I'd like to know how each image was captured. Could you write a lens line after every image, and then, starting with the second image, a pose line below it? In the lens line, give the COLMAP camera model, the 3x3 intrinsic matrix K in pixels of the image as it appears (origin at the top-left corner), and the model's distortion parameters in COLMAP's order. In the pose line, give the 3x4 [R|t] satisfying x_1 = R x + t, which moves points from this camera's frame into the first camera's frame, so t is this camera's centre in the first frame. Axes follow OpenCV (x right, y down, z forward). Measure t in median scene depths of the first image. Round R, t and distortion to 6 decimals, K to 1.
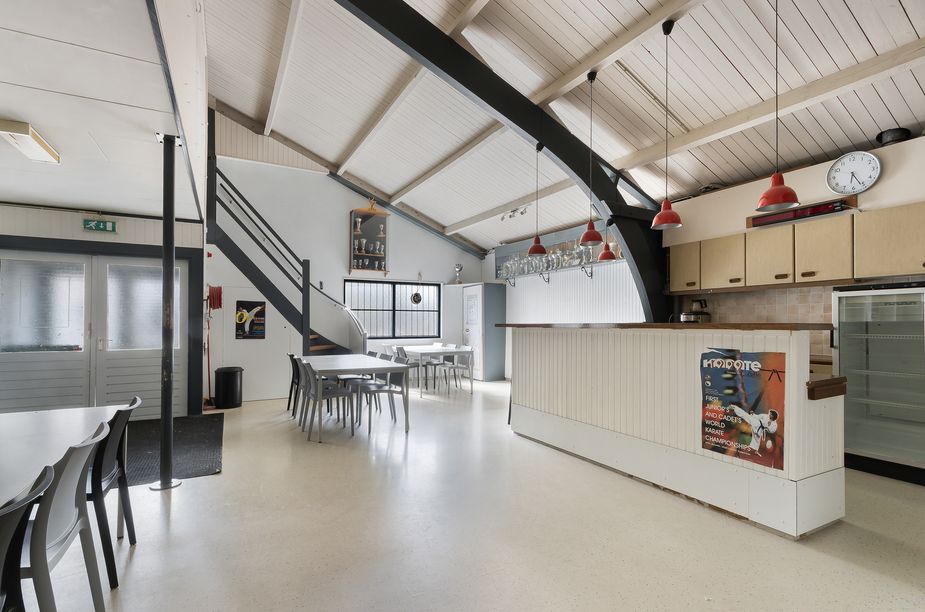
lens RADIAL K [[438.4, 0, 460.8], [0, 438.4, 317.0], [0, 0, 1]] dist [0.000419, -0.000060]
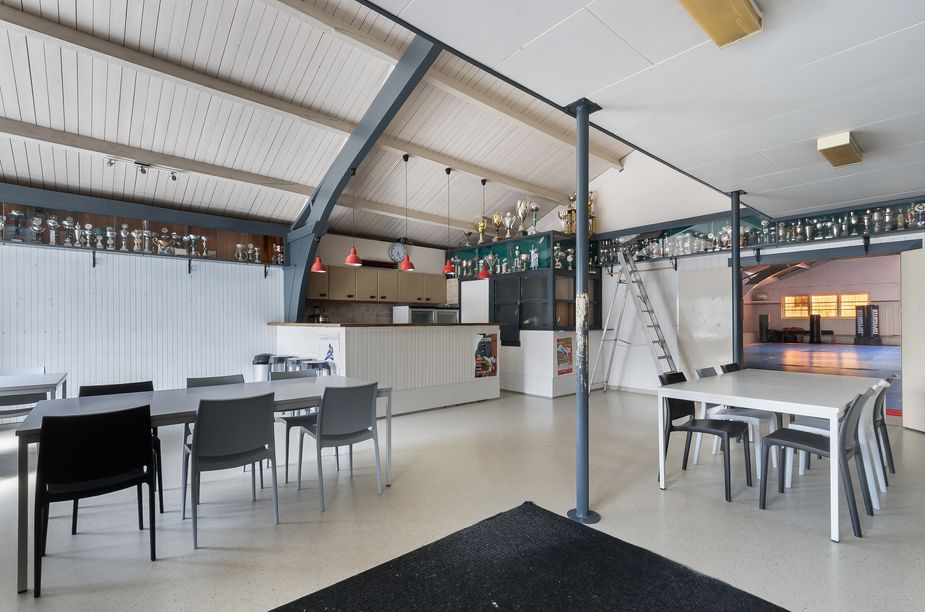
lens RADIAL K [[421.6, 0, 460.4], [0, 421.6, 321.4], [0, 0, 1]] dist [0.001002, 0.000076]
pose [[-0.225193, 0.002012, 0.974312, -1.406150], [-0.012272, 0.999913, -0.004901, 0.015364], [-0.974237, -0.013061, -0.225148, 1.408708]]
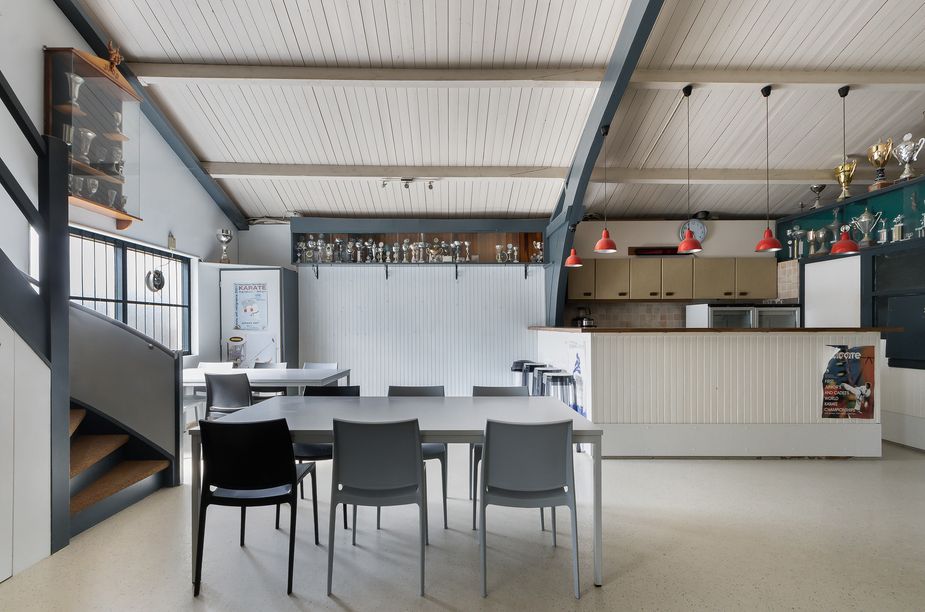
lens RADIAL K [[431.3, 0, 450.7], [0, 431.3, 326.2], [0, 0, 1]] dist [0.001393, -0.000592]
pose [[0.475869, 0.000125, 0.879516, -1.077362], [-0.010954, 0.999923, 0.005785, 0.013331], [-0.879448, -0.012387, 0.475834, 1.242364]]
